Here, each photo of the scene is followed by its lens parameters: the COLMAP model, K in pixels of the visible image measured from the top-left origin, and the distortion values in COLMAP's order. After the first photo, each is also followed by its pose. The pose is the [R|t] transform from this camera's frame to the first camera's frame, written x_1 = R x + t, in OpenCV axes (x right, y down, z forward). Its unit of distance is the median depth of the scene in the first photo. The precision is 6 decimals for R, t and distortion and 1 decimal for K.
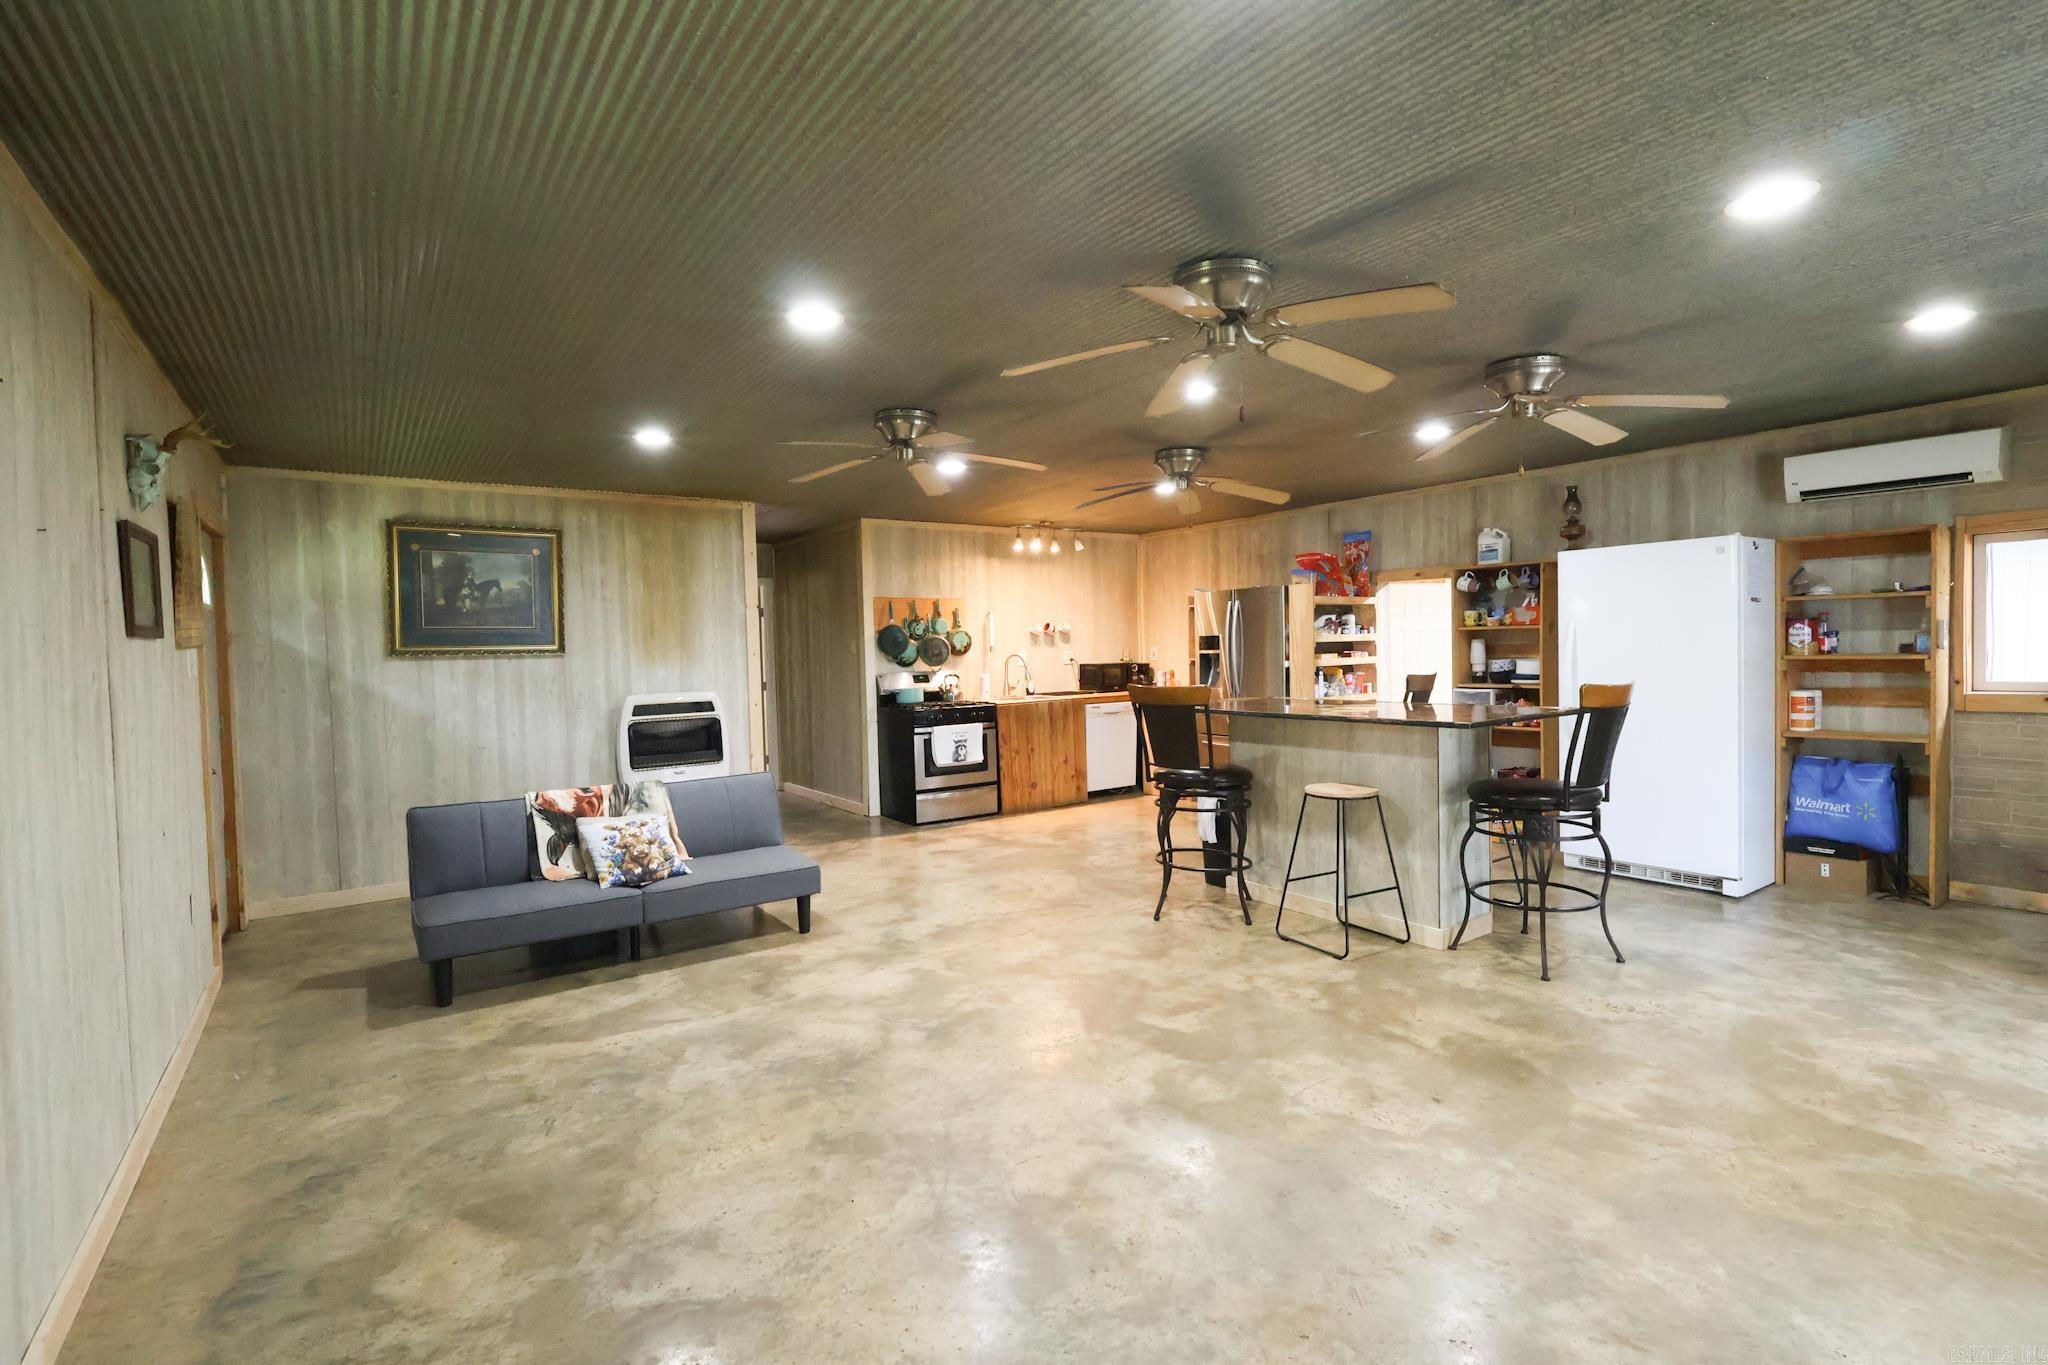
lens RADIAL K [[941.3, 0, 1023.0], [0, 941.3, 678.9], [0, 0, 1]] dist [-0.005398, 0.003332]
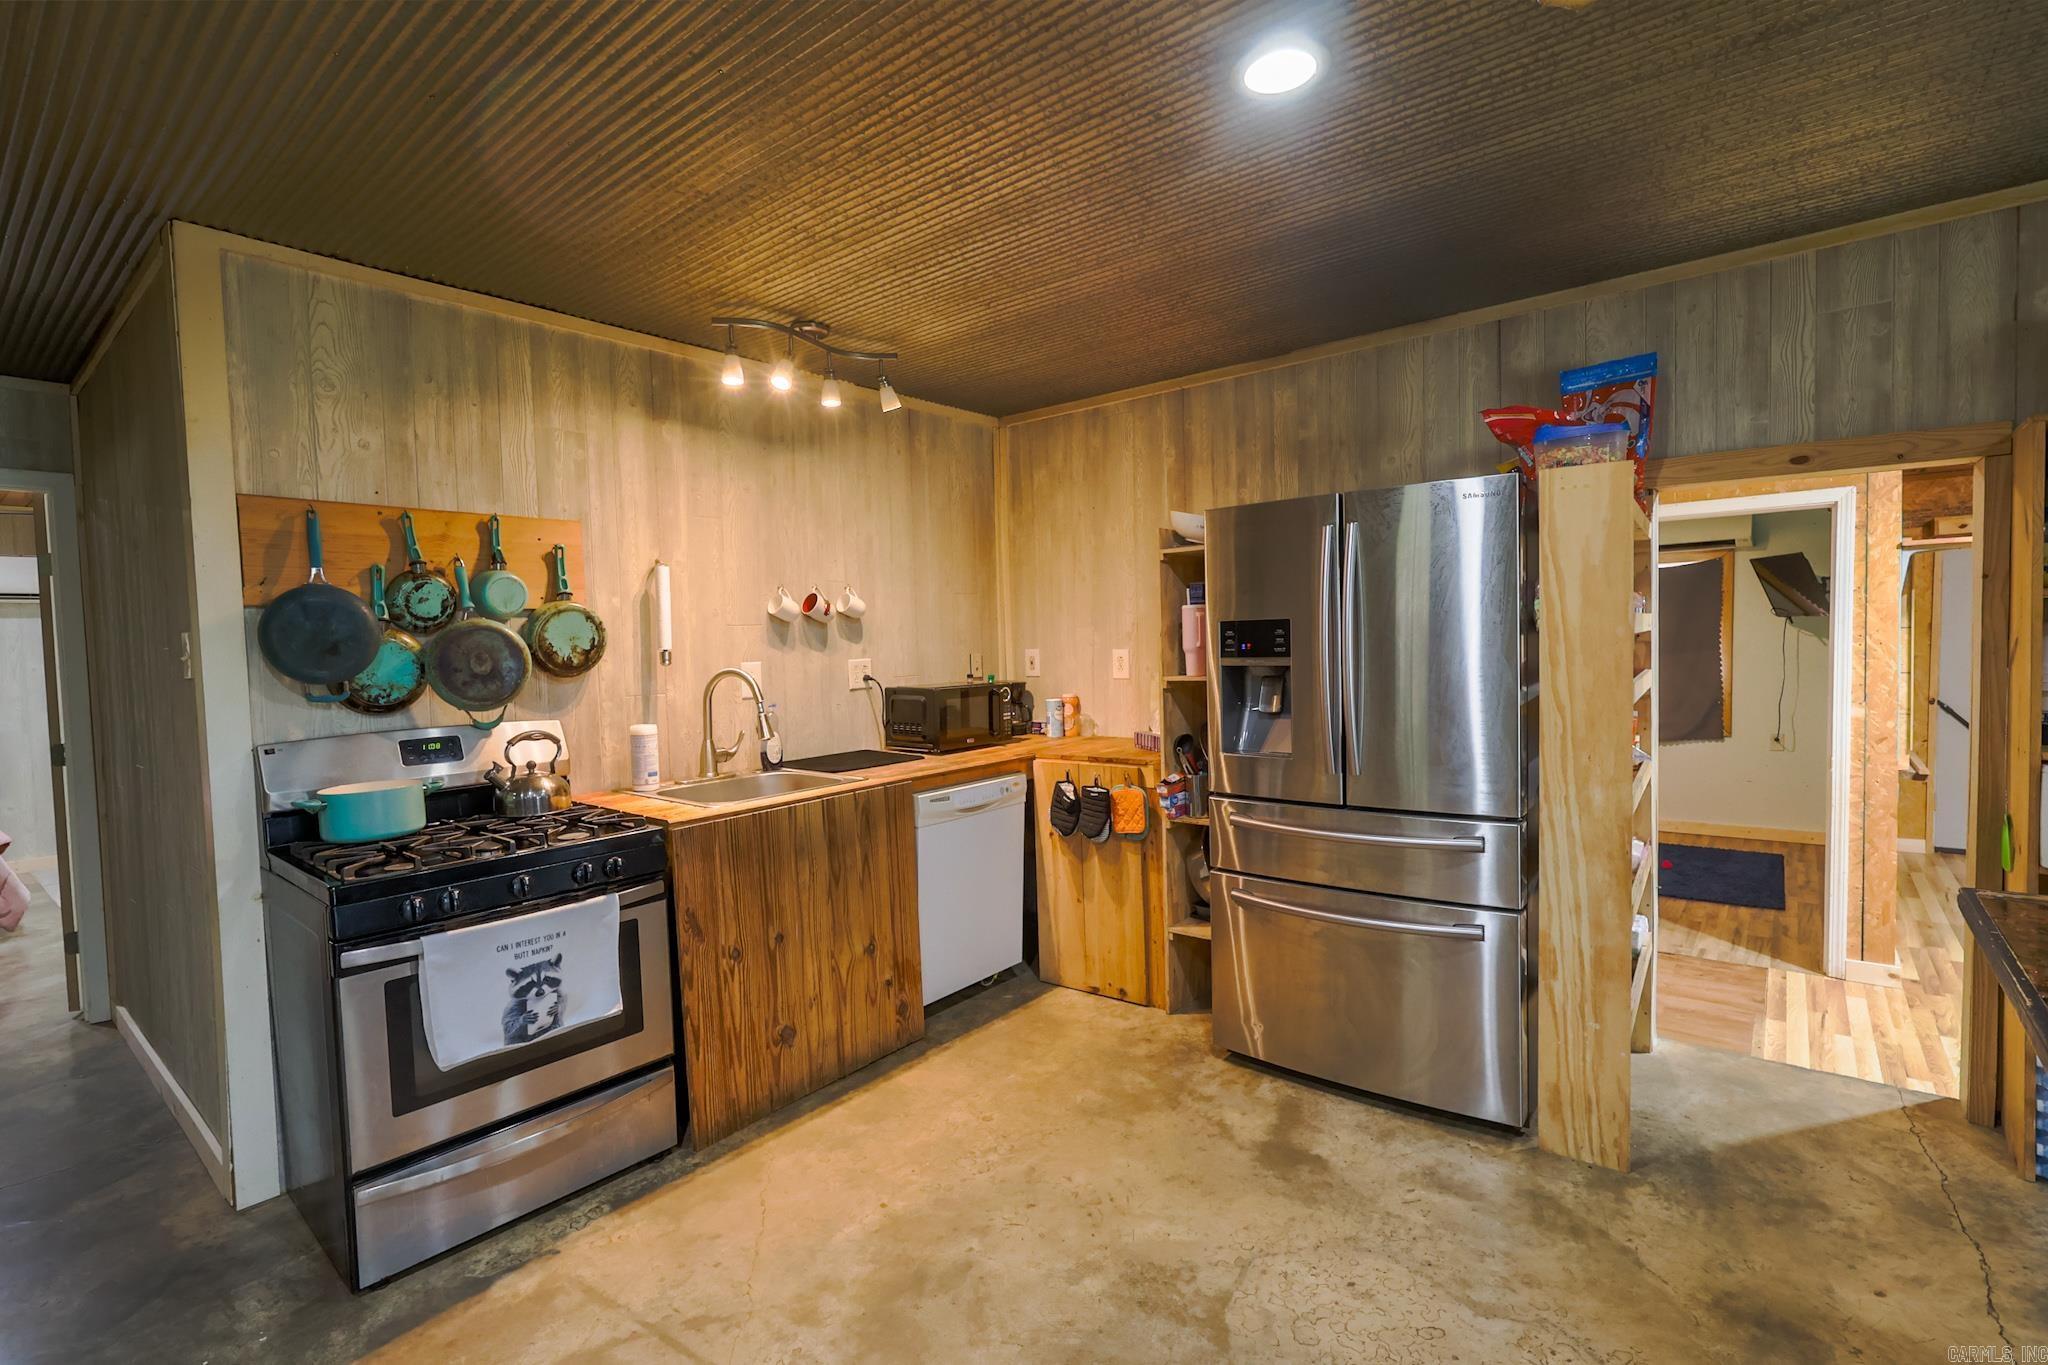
lens RADIAL K [[941.3, 0, 1018.3], [0, 941.3, 685.6], [0, 0, 1]] dist [-0.005398, 0.003332]
pose [[0.965425, -0.016482, 0.260159, 0.006259], [0.014249, 0.999844, 0.010465, -0.025772], [-0.260291, -0.006397, 0.965509, 0.690367]]
